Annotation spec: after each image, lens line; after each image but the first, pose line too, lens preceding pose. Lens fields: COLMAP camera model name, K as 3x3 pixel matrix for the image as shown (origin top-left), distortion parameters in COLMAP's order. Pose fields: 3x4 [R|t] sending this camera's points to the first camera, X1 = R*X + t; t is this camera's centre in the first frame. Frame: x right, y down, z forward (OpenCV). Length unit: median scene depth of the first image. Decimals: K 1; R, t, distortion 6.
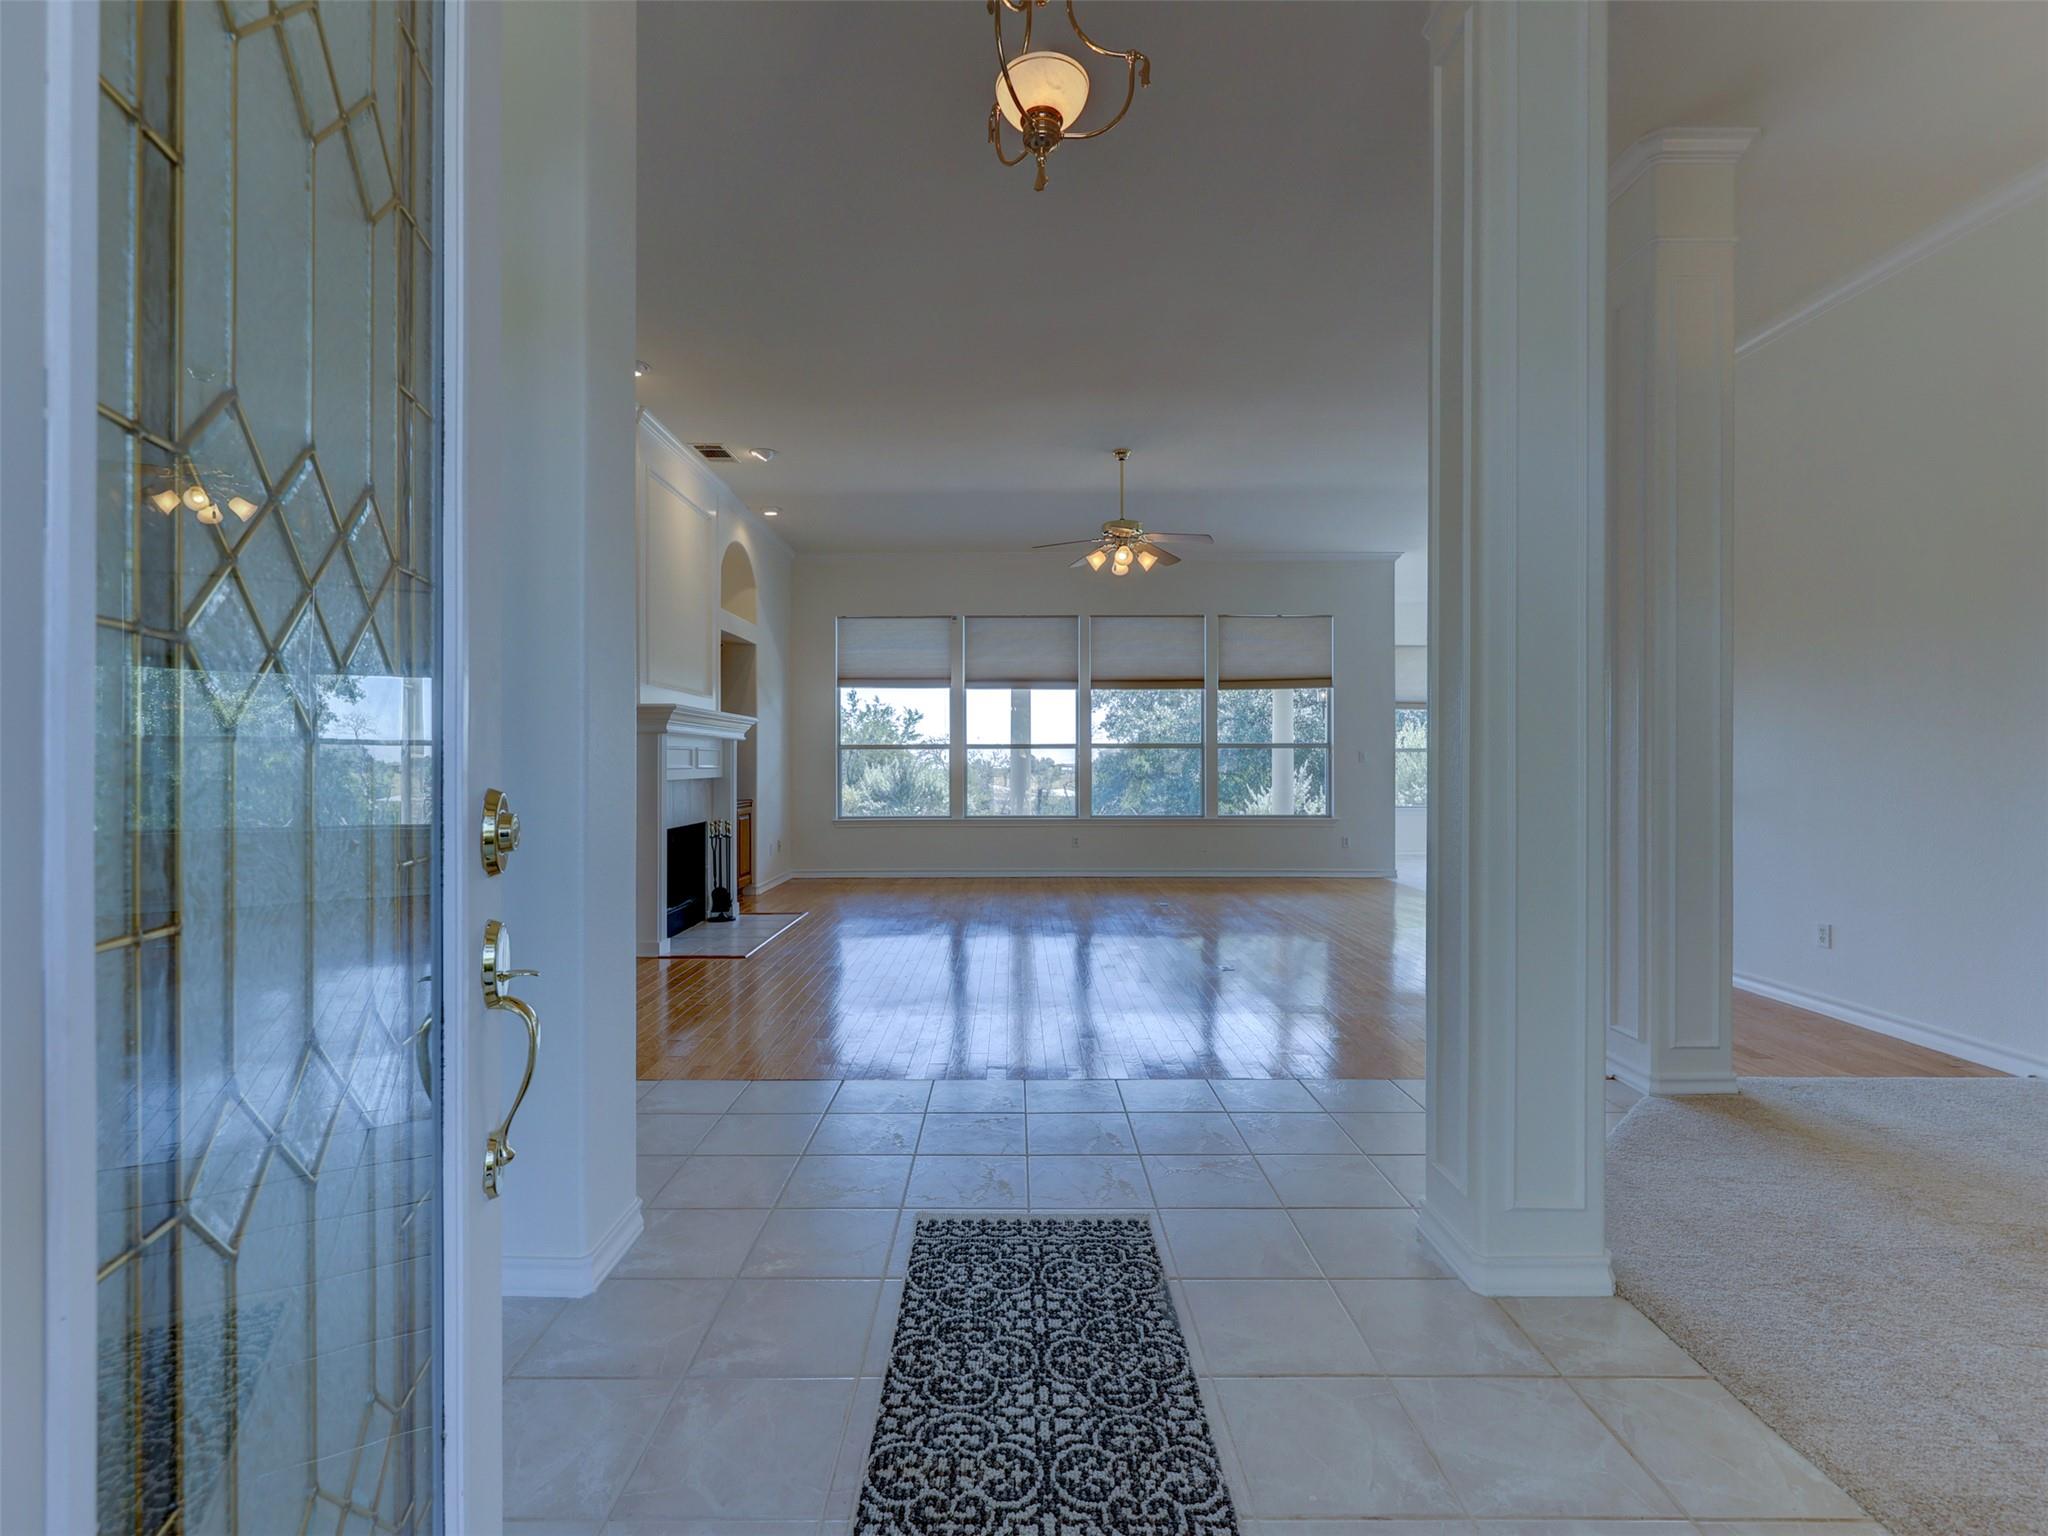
lens RADIAL K [[938.6, 0, 1029.9], [0, 938.6, 757.7], [0, 0, 1]] dist [-0.000290, 0.000713]
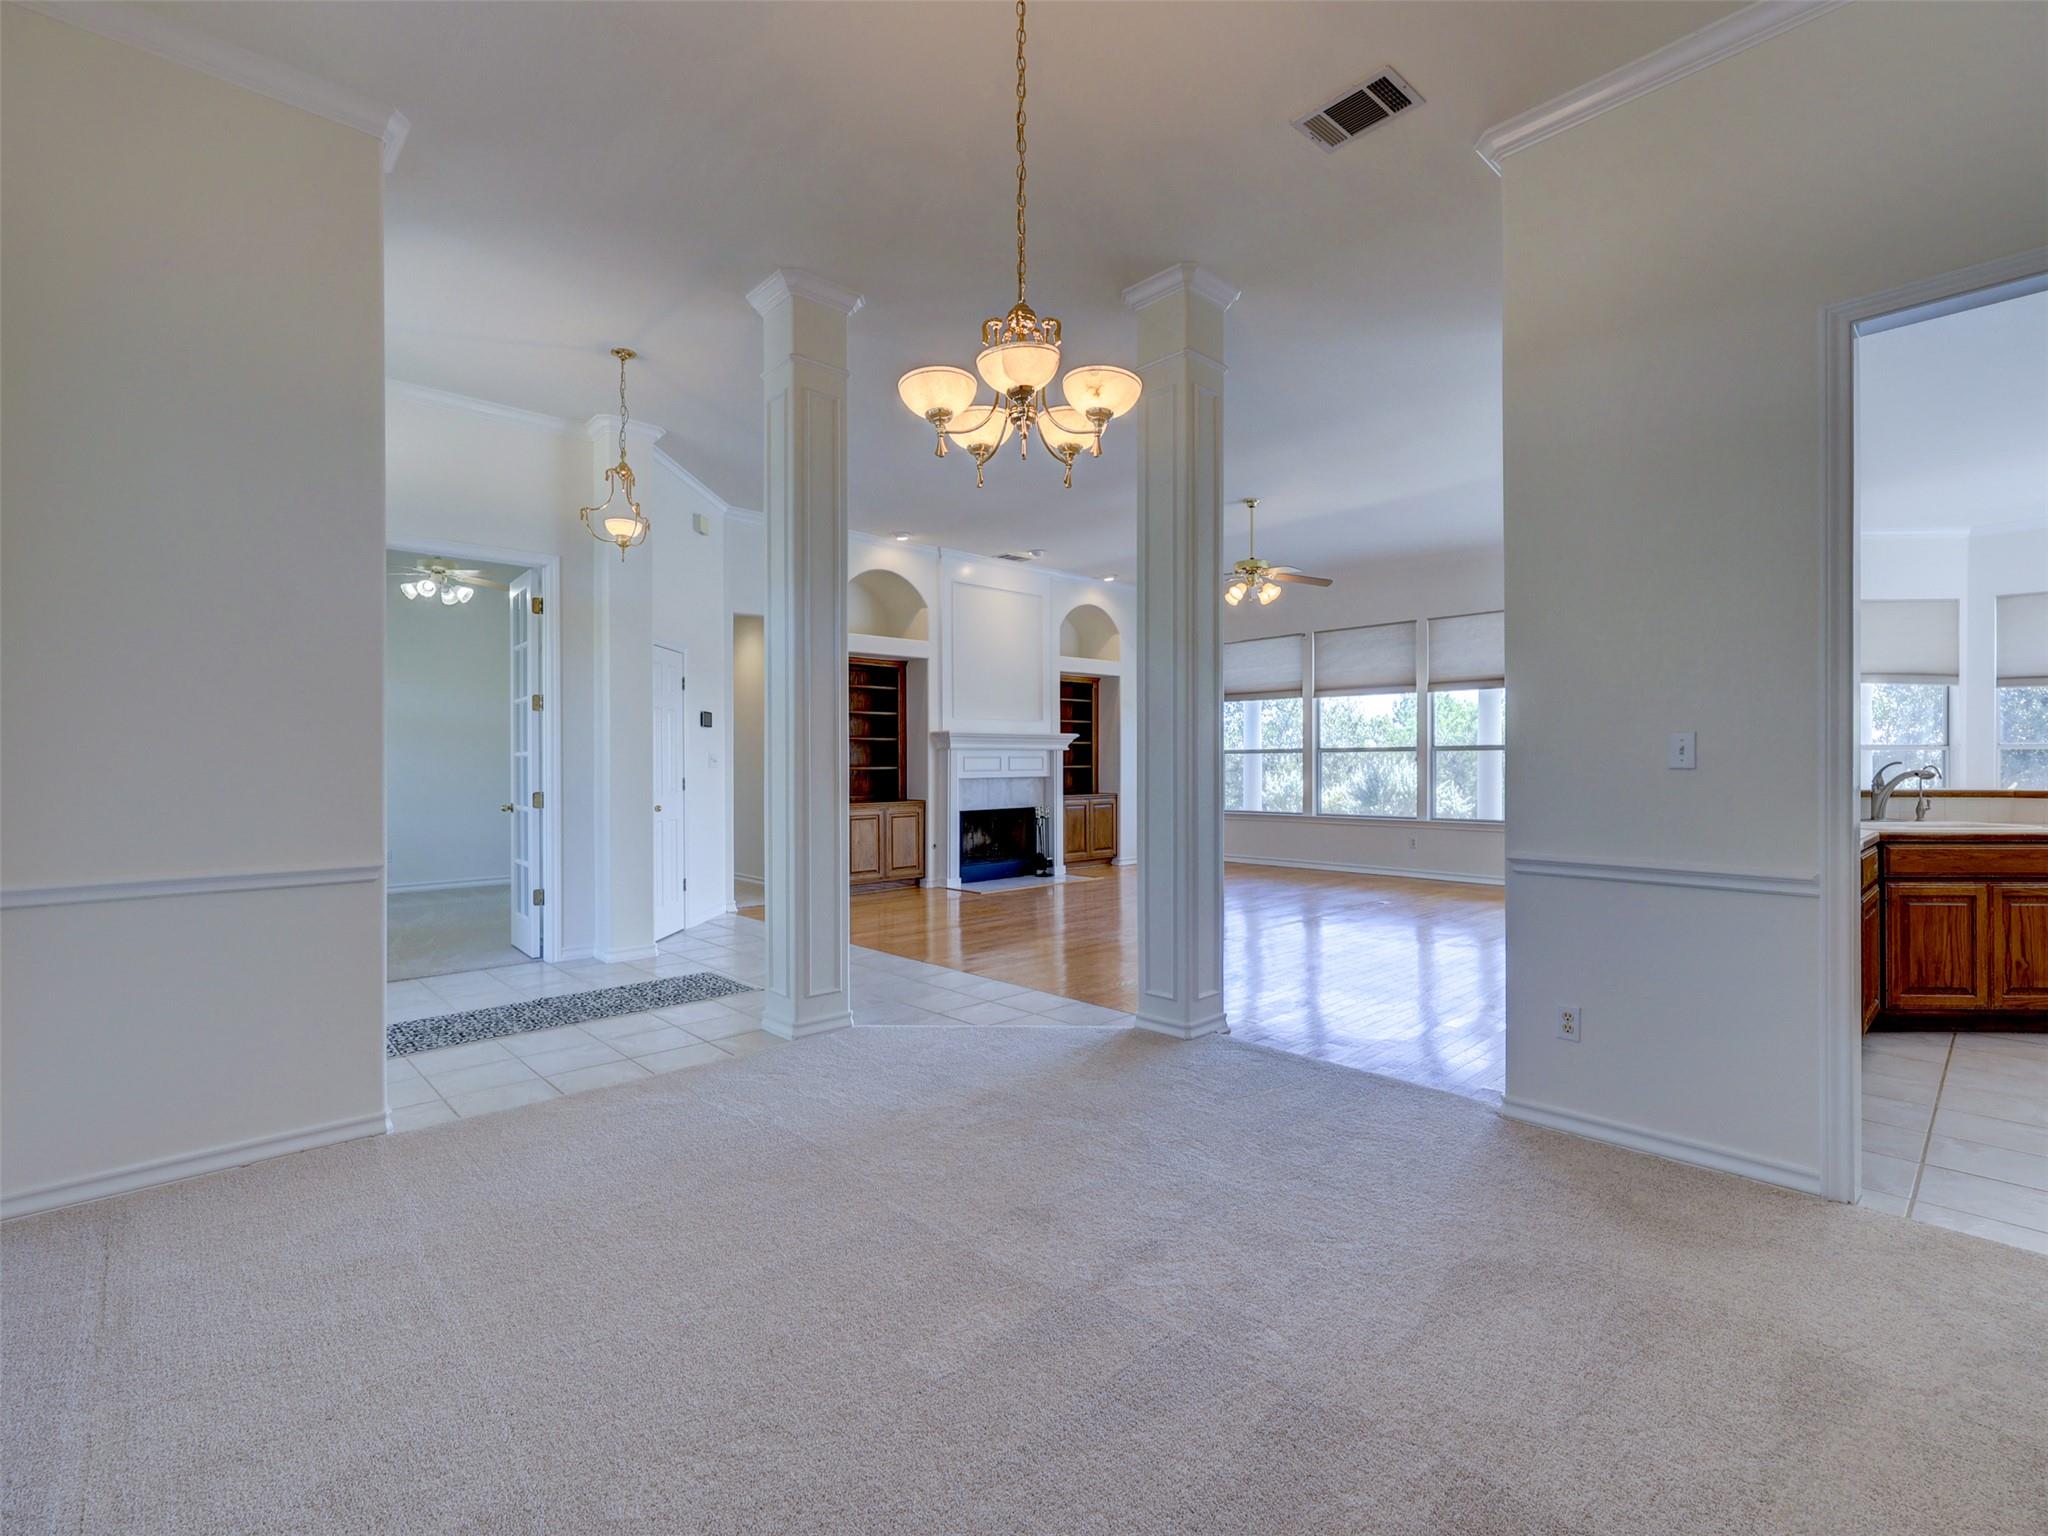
lens RADIAL K [[938.6, 0, 1028.9], [0, 938.6, 761.9], [0, 0, 1]] dist [-0.000290, 0.000713]
pose [[0.676187, -0.006643, -0.736700, 0.522205], [0.005121, 0.999978, -0.004317, 0.005849], [0.736712, -0.000853, 0.676206, -0.008481]]
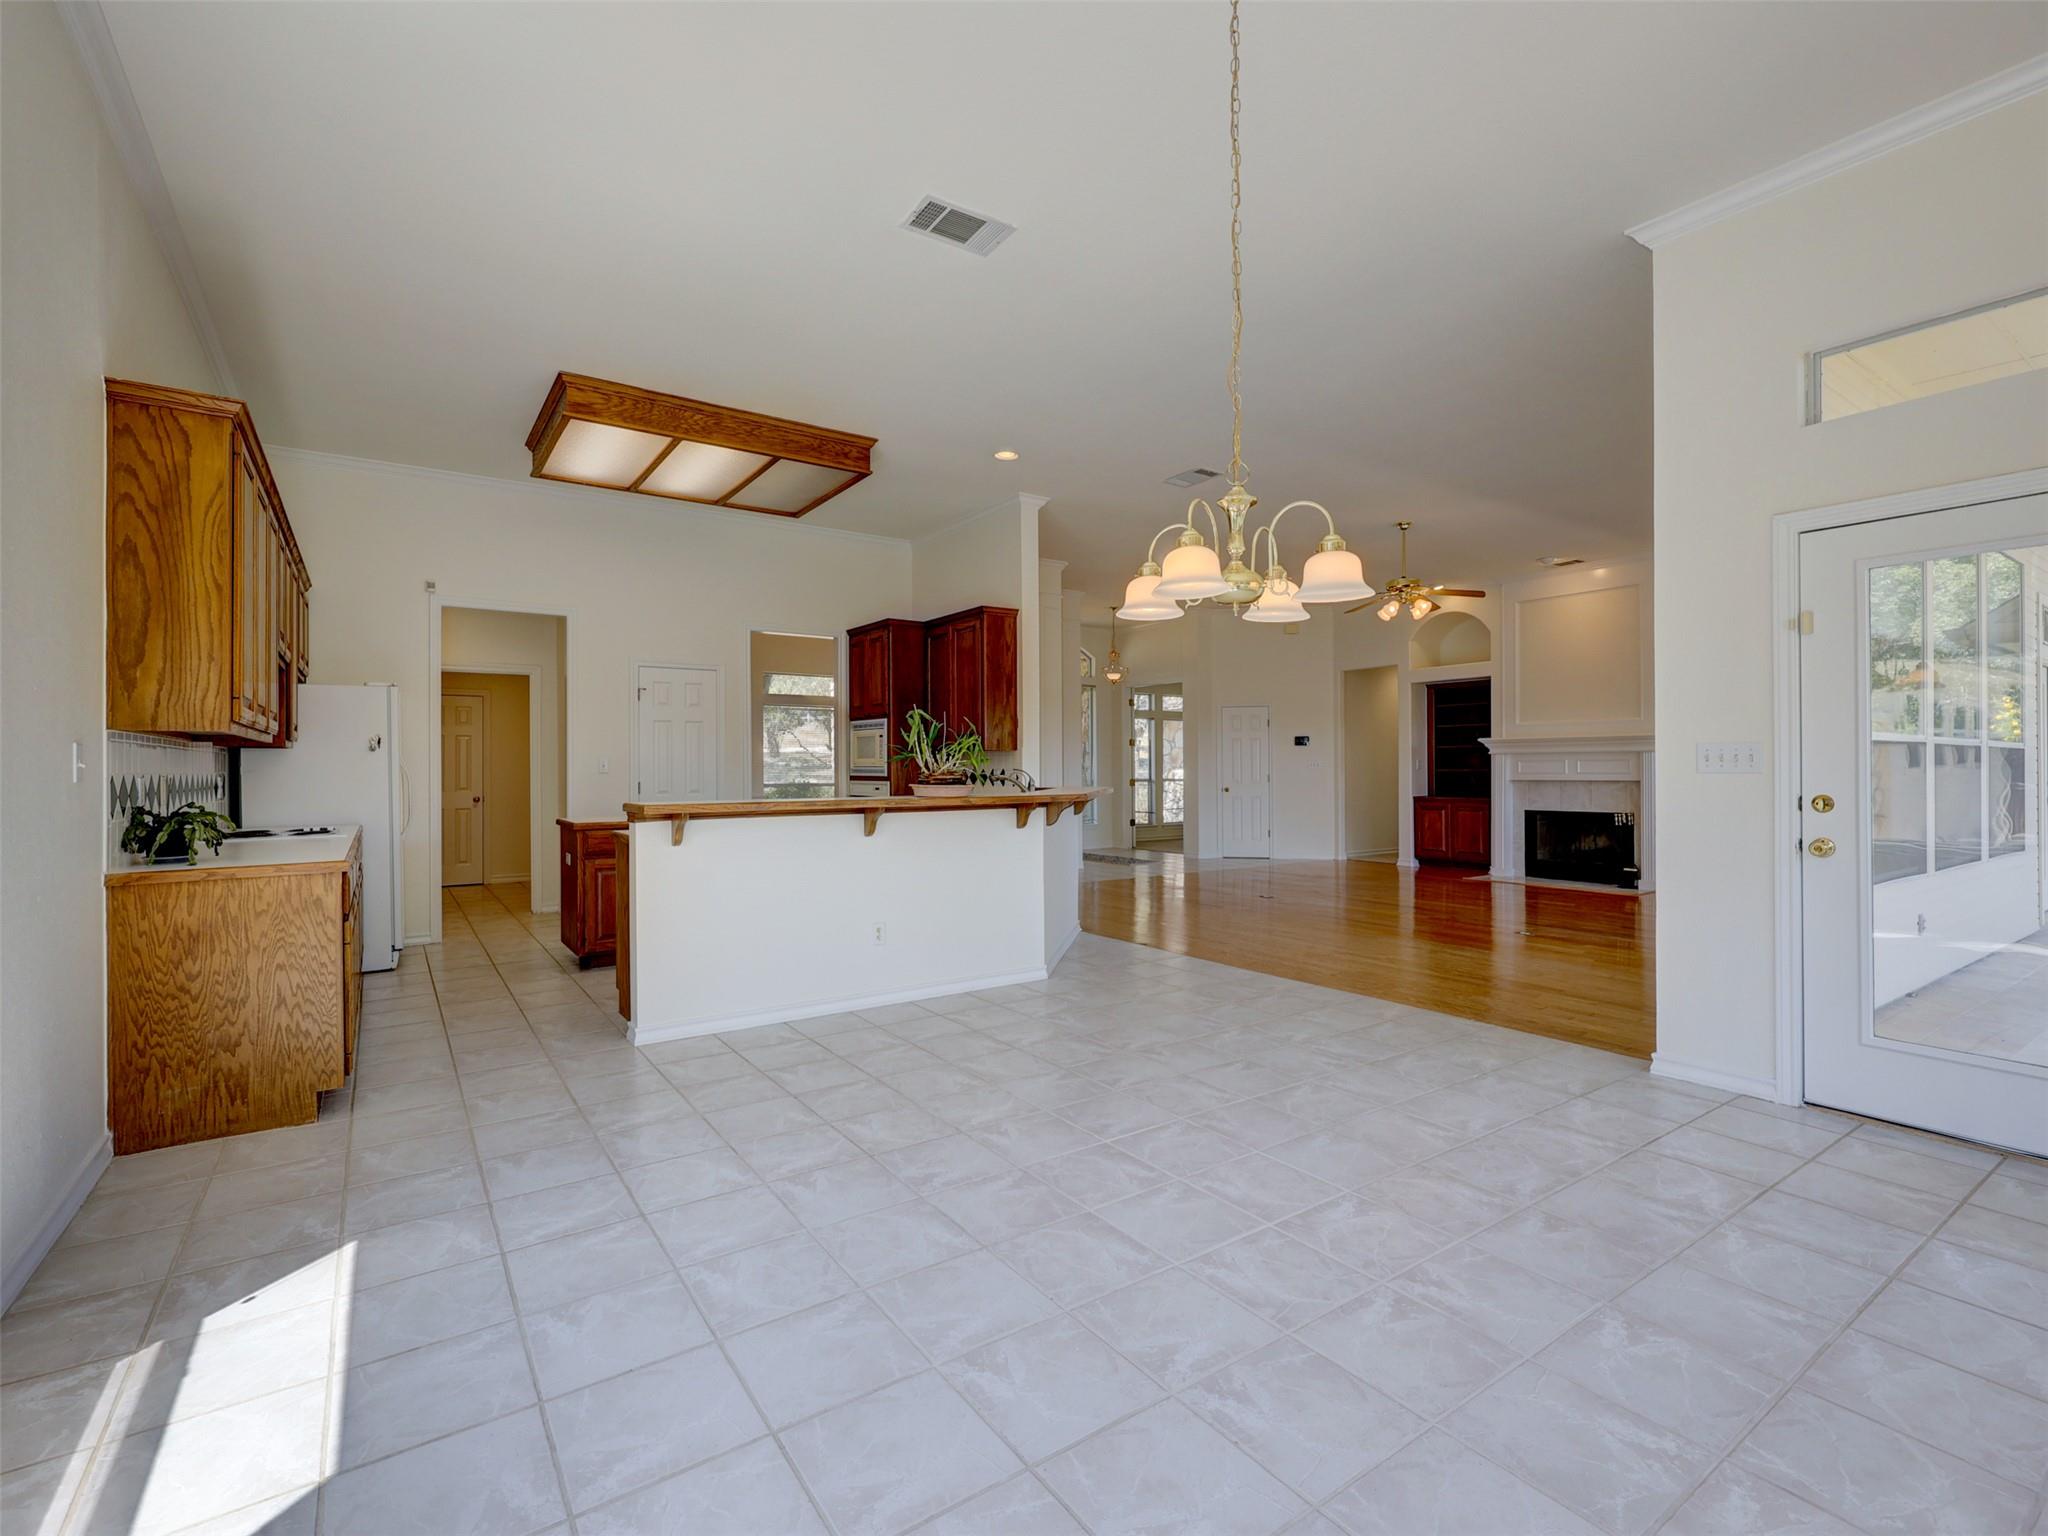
lens RADIAL K [[938.6, 0, 1022.2], [0, 938.6, 768.8], [0, 0, 1]] dist [-0.000290, 0.000713]
pose [[-0.835291, -0.000360, -0.549807, 0.825180], [0.001390, 0.999995, -0.002766, 0.007665], [0.549806, -0.003075, -0.835287, 1.197725]]
